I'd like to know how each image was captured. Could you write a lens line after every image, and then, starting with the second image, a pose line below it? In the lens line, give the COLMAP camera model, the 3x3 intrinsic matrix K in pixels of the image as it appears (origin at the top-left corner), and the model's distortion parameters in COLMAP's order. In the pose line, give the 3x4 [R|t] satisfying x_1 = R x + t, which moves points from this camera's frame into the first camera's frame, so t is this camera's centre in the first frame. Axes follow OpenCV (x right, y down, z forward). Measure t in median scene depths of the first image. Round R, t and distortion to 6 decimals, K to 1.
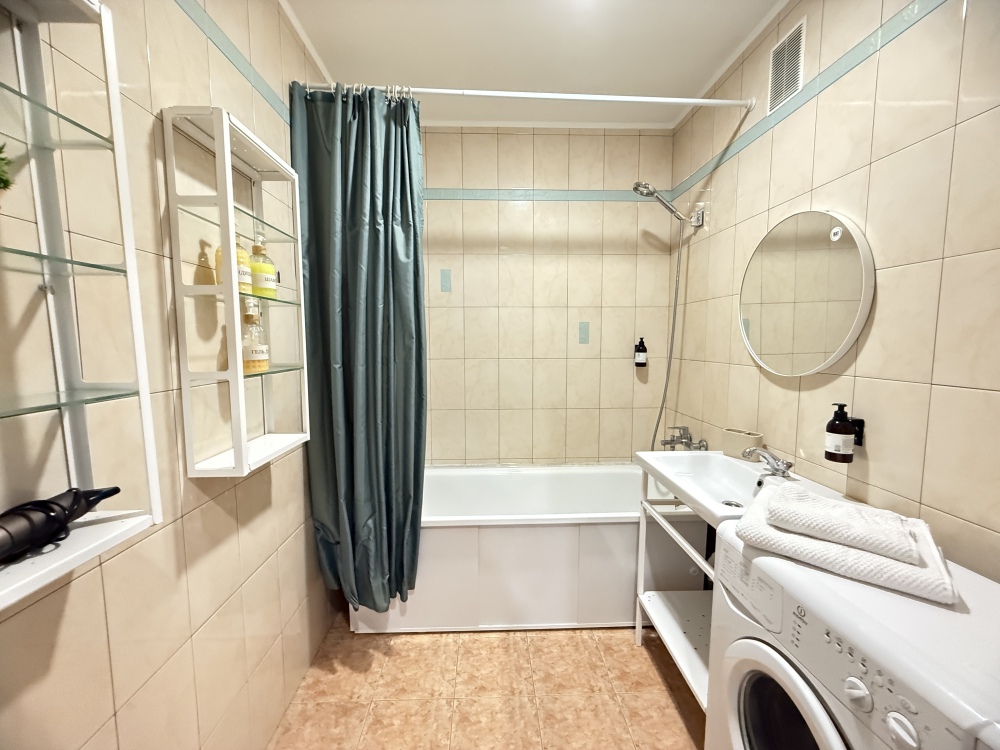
lens RADIAL K [[399.9, 0, 497.0], [0, 399.9, 374.5], [0, 0, 1]] dist [-0.000897, -0.000053]
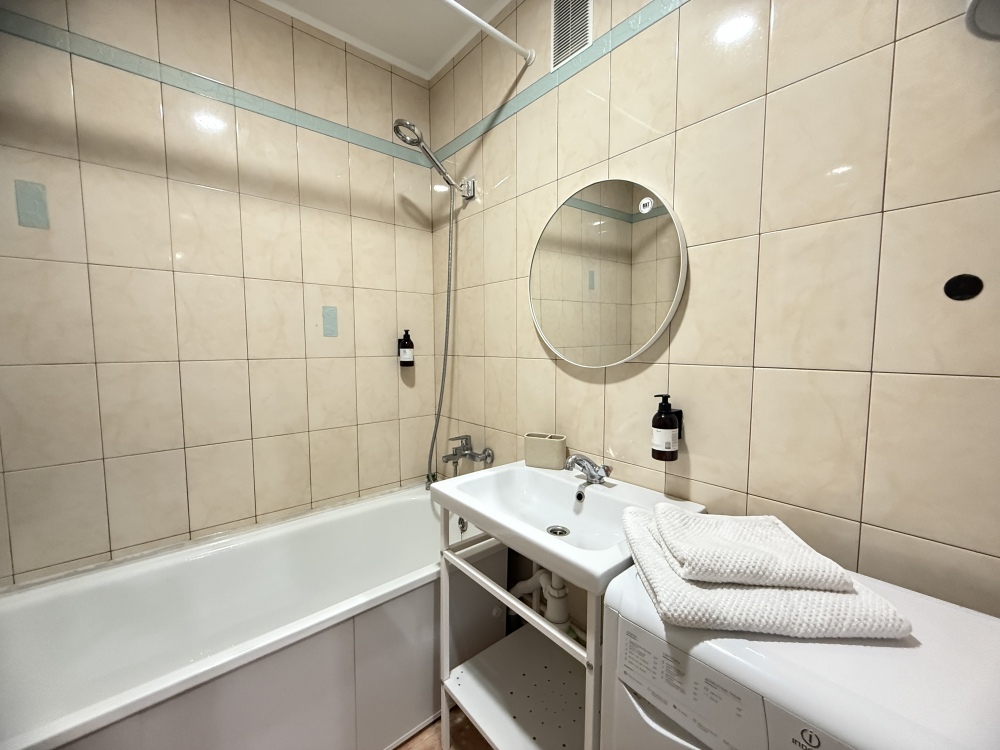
lens RADIAL K [[399.5, 0, 497.0], [0, 399.5, 374.1], [0, 0, 1]] dist [-0.000305, 0.000044]
pose [[0.786818, -0.046211, 0.615453, 0.012944], [0.054158, 0.998516, 0.005736, 0.001242], [-0.614804, 0.028819, 0.788153, 0.348264]]
